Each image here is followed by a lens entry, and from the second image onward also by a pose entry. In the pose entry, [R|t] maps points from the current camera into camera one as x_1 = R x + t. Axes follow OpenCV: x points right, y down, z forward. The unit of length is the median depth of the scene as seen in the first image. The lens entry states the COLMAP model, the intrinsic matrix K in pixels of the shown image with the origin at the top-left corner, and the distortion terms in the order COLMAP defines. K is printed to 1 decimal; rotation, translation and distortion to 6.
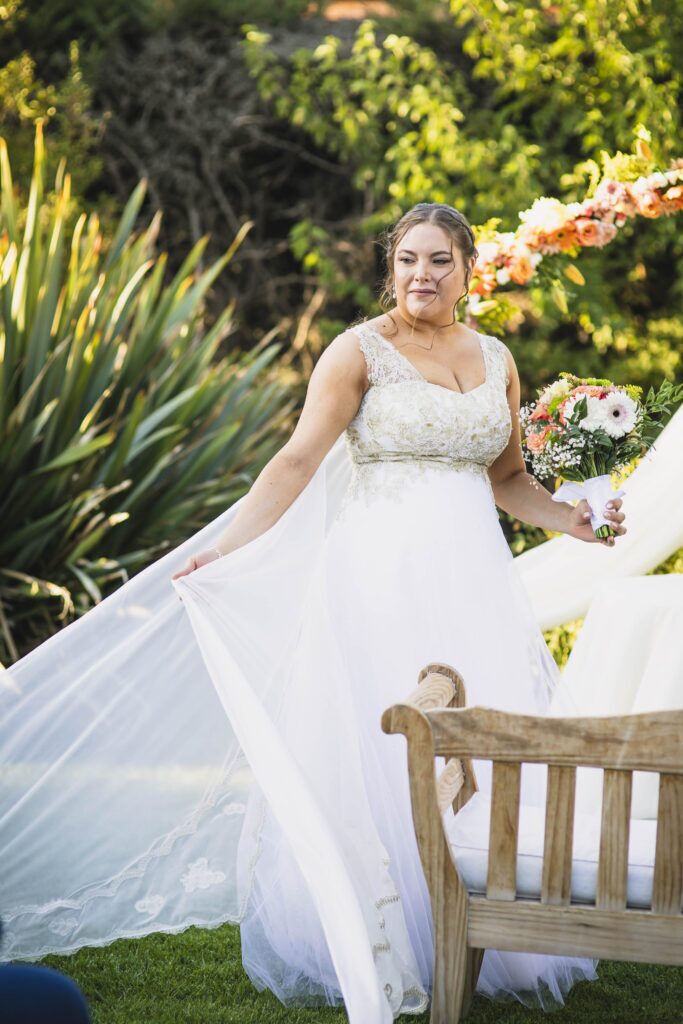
lens RADIAL K [[2216.4, 0, 340.2], [0, 2216.4, 414.5], [0, 0, 1]] dist [-0.023548, -0.109803]
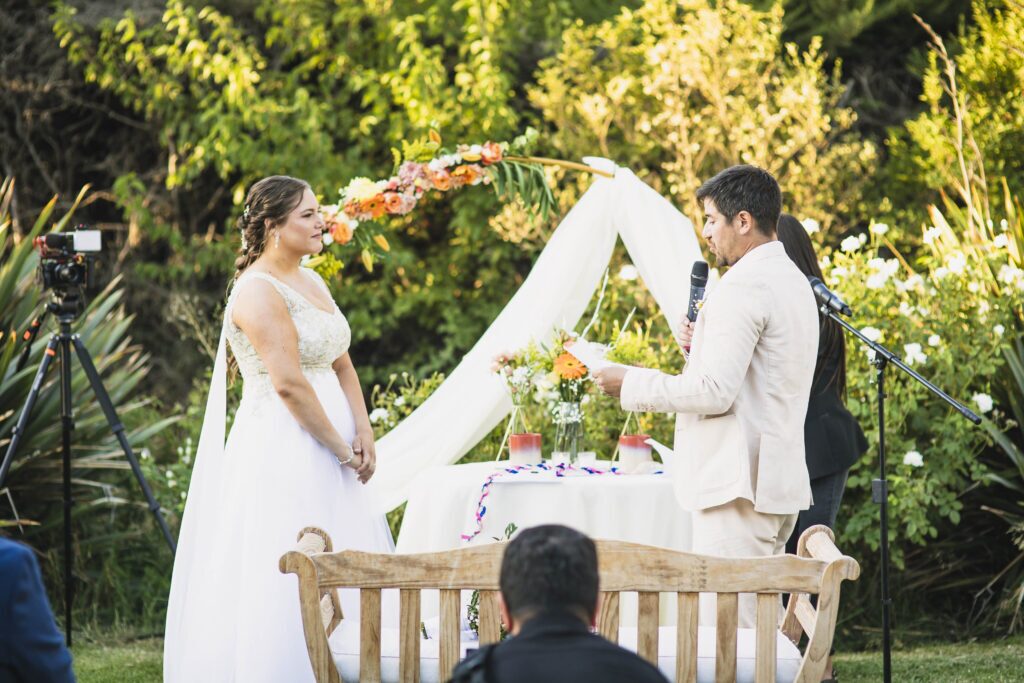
lens RADIAL K [[2318.4, 0, 512.0], [0, 2318.4, 341.5], [0, 0, 1]] dist [0.008958, -0.255485]
pose [[0.982193, -0.045892, 0.182186, -0.053109], [0.045987, 0.998935, 0.003706, 0.000707], [-0.182162, 0.004739, 0.983257, -0.247519]]
